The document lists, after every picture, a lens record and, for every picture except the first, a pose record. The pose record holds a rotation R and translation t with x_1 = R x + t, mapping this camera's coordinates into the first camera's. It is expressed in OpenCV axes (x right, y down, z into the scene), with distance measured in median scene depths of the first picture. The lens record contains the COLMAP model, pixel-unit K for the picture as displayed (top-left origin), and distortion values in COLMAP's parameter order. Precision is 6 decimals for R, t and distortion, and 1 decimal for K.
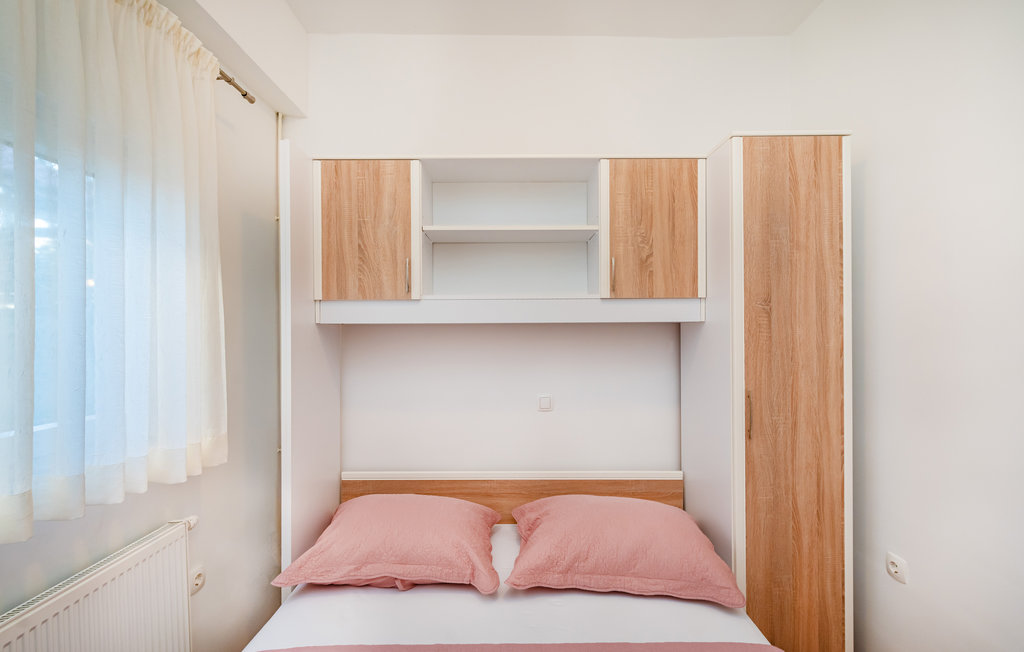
lens RADIAL K [[458.9, 0, 510.9], [0, 458.9, 330.6], [0, 0, 1]] dist [-0.002432, -0.000055]
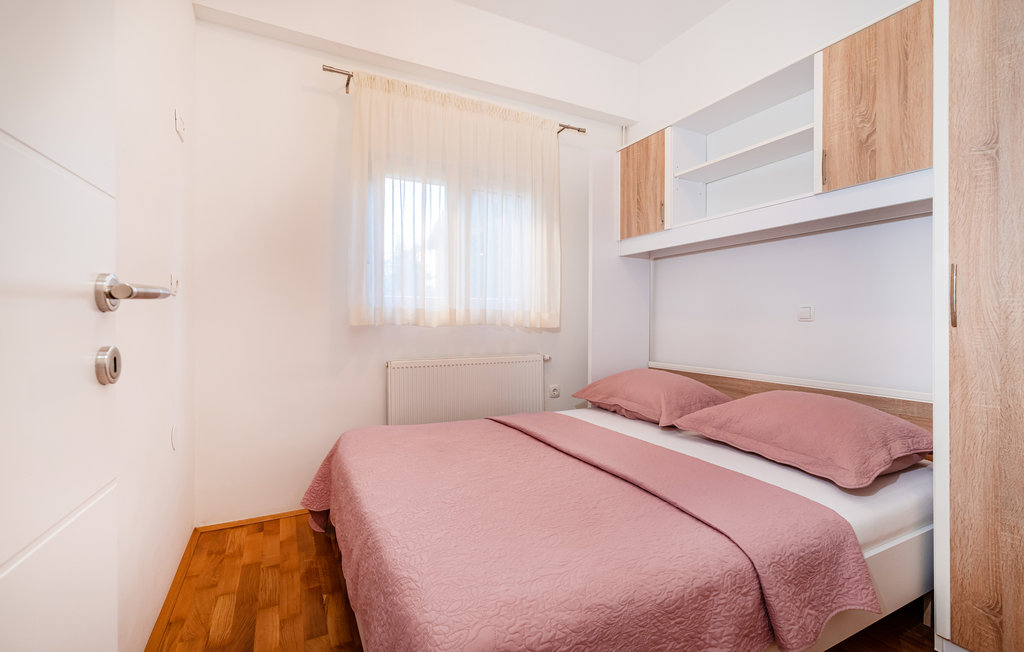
lens RADIAL K [[446.9, 0, 506.8], [0, 446.9, 315.8], [0, 0, 1]] dist [-0.000566, -0.000276]
pose [[0.448668, -0.005946, -0.893679, 0.765224], [0.001392, 0.999981, -0.005955, 0.196728], [0.893697, 0.001427, 0.448668, -0.023207]]
